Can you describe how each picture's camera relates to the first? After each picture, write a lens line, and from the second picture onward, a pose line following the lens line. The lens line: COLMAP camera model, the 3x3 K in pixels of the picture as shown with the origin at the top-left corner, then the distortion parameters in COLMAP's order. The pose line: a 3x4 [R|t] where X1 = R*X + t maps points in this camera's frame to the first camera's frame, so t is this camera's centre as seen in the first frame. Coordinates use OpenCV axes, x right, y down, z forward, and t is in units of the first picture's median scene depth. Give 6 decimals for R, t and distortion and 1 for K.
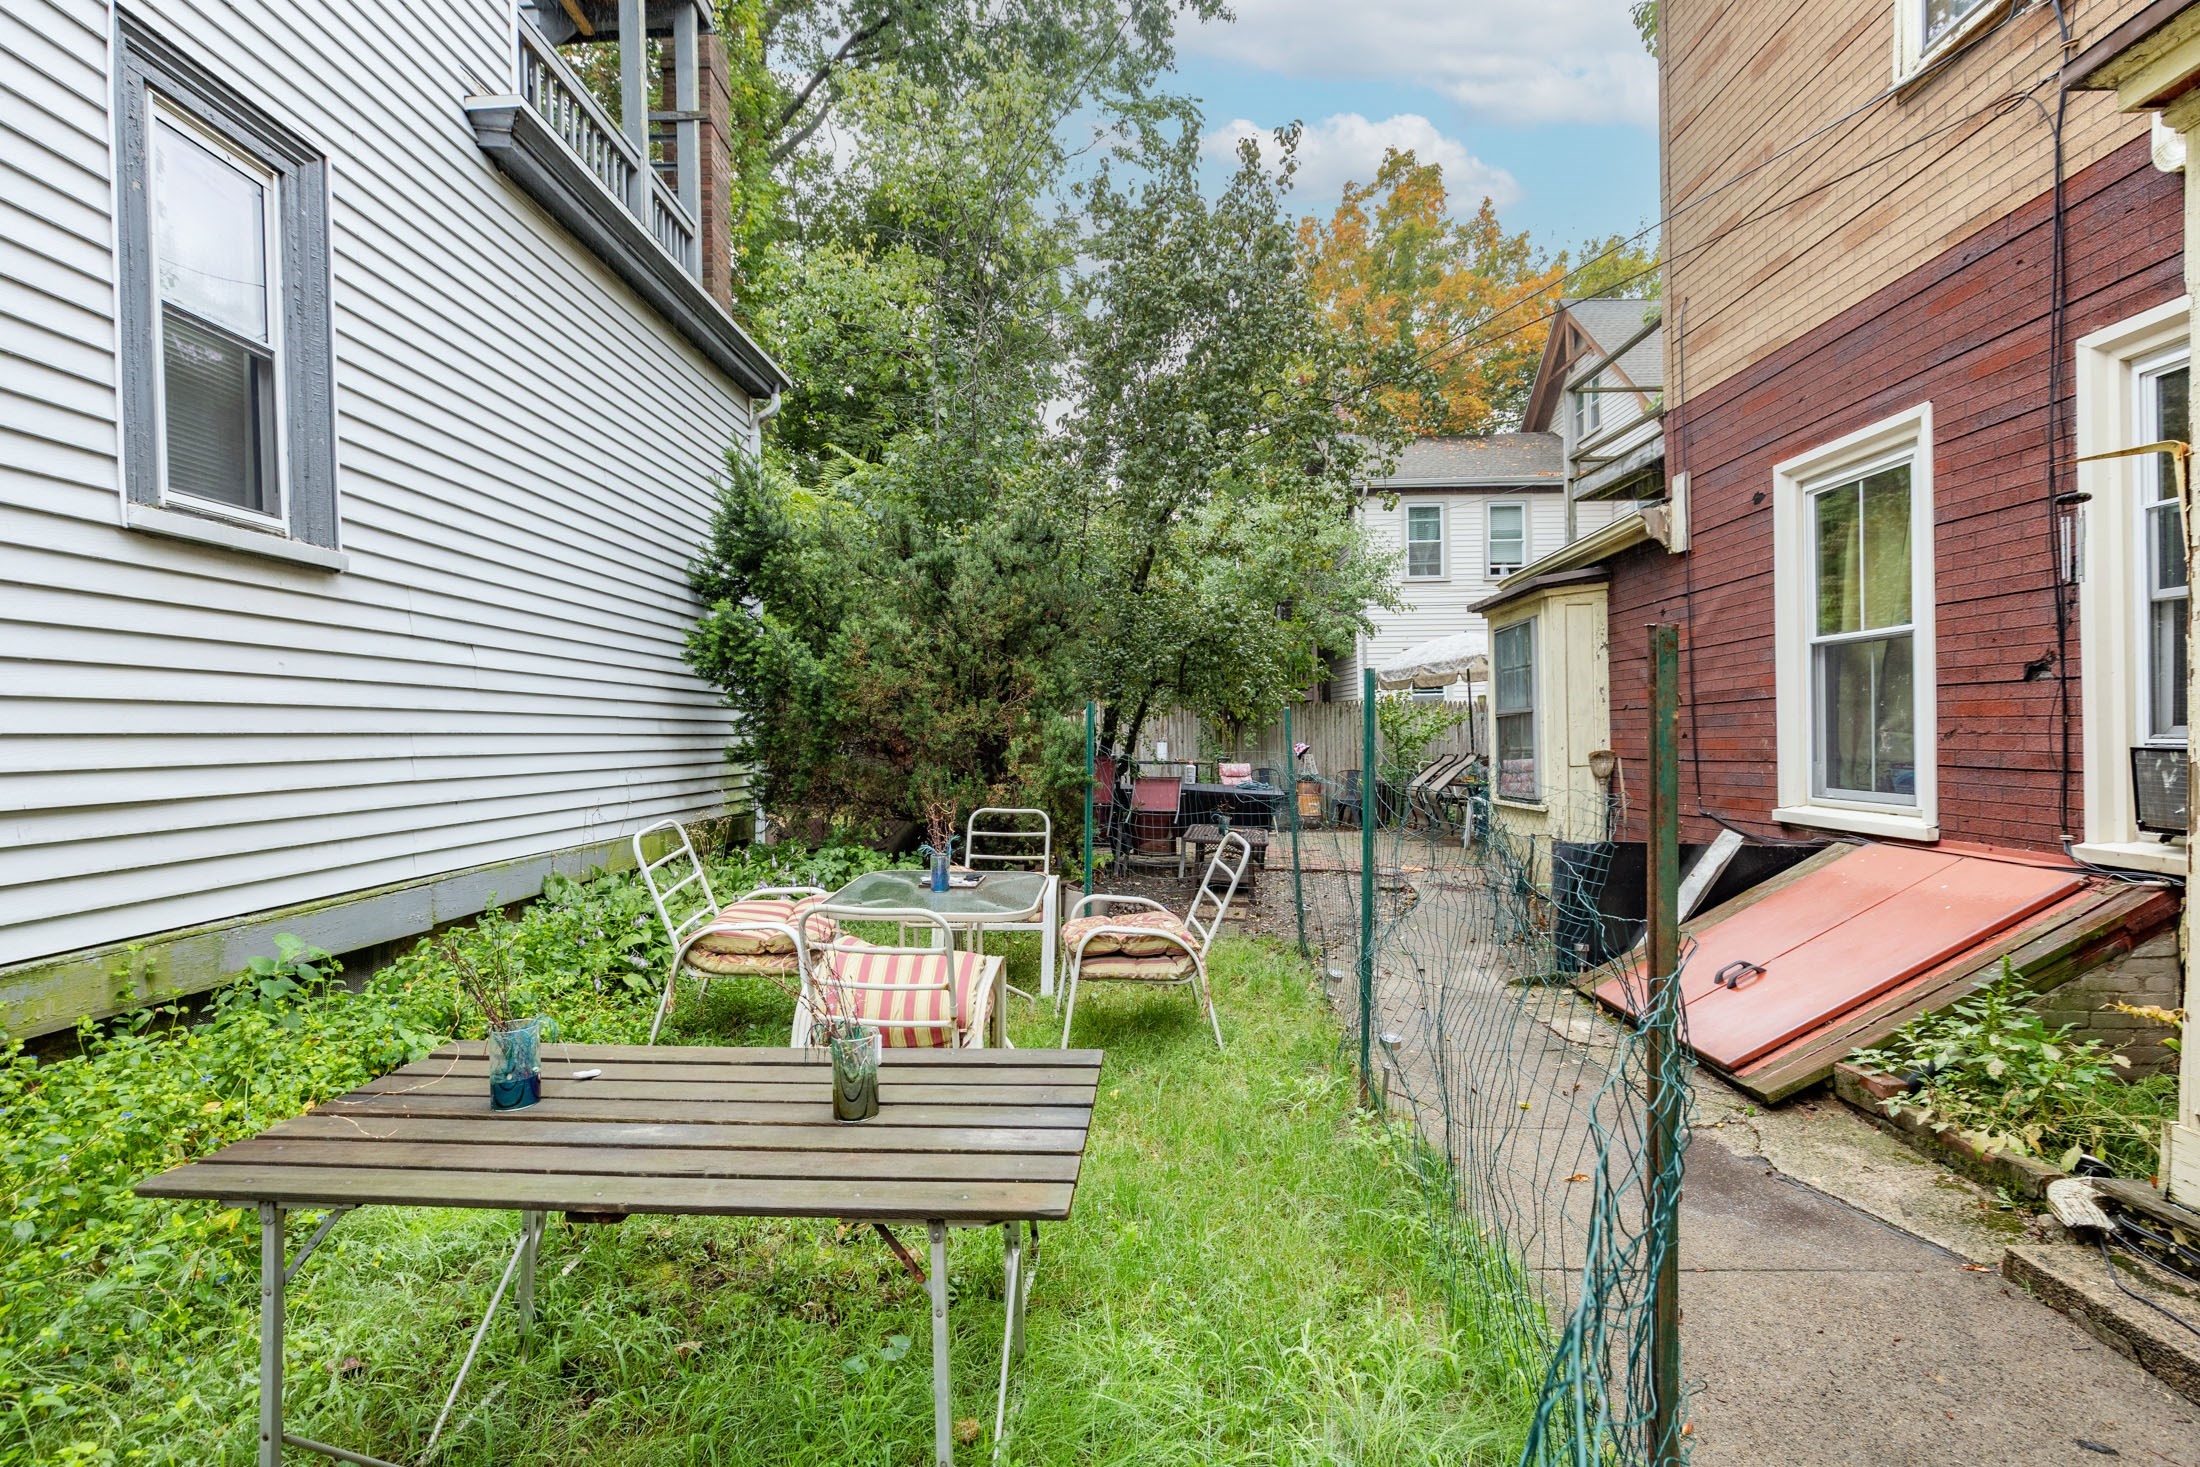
lens RADIAL K [[1004.8, 0, 1095.7], [0, 1004.8, 736.5], [0, 0, 1]] dist [0.016336, -0.000877]
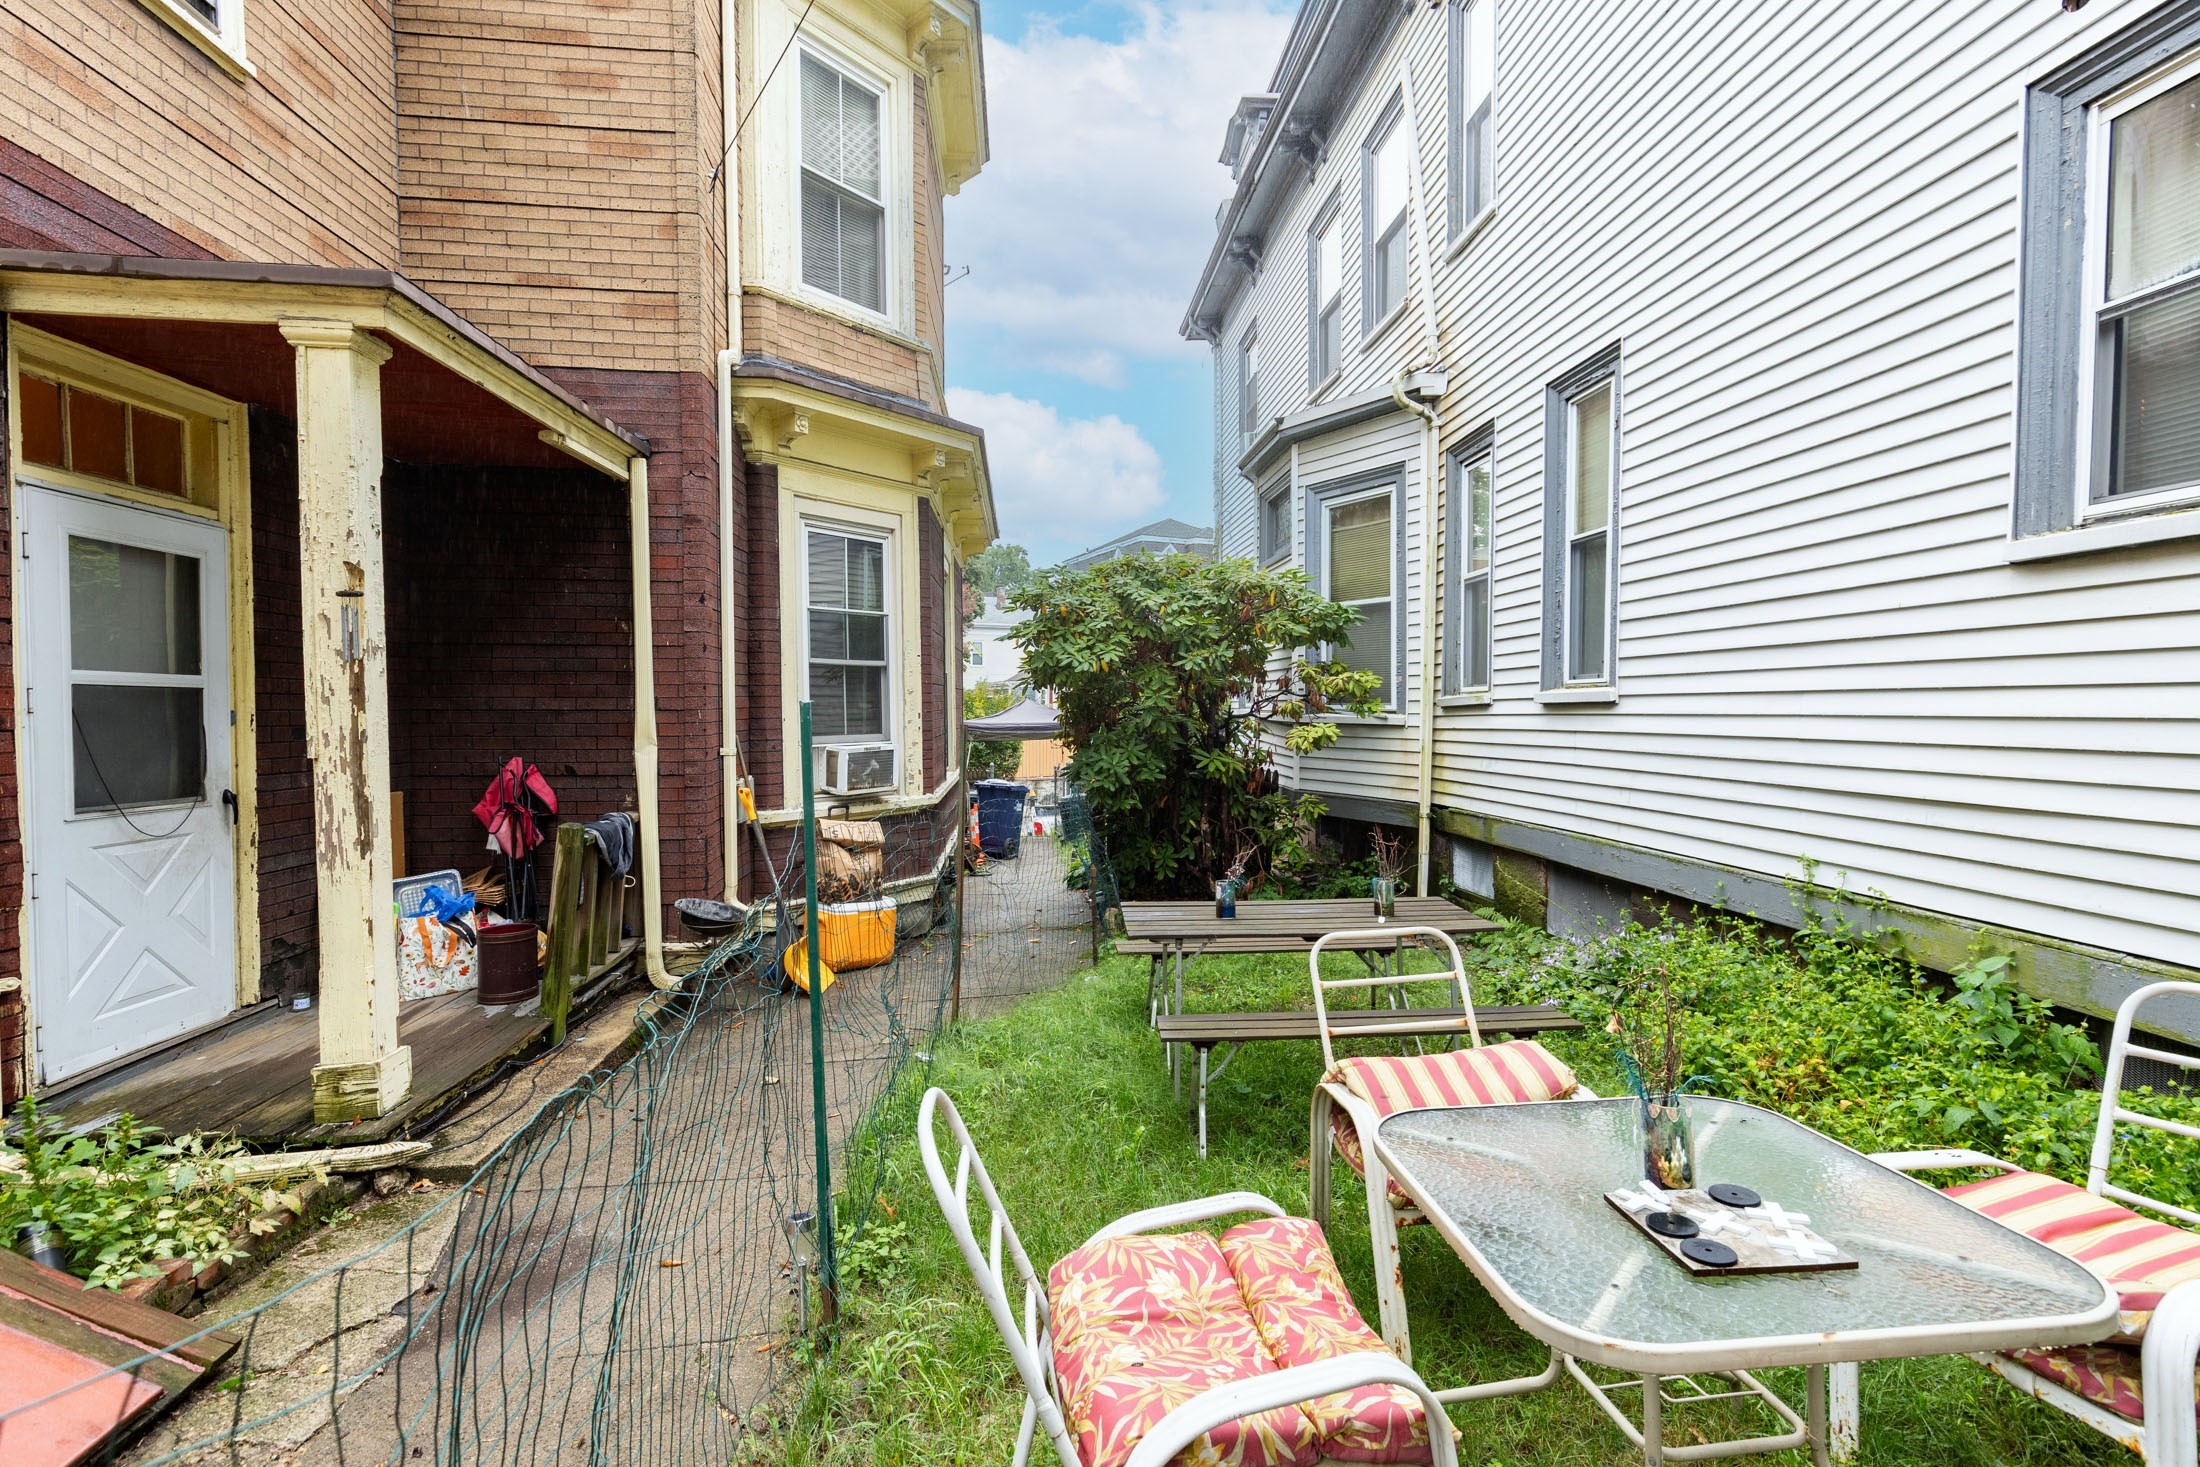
lens RADIAL K [[1004.8, 0, 1107.9], [0, 1004.8, 742.2], [0, 0, 1]] dist [0.016336, -0.000877]
pose [[-0.991831, 0.023131, -0.125445, 0.176540], [0.018555, 0.999123, 0.037529, -0.064593], [0.126203, 0.034895, -0.991391, 1.891862]]
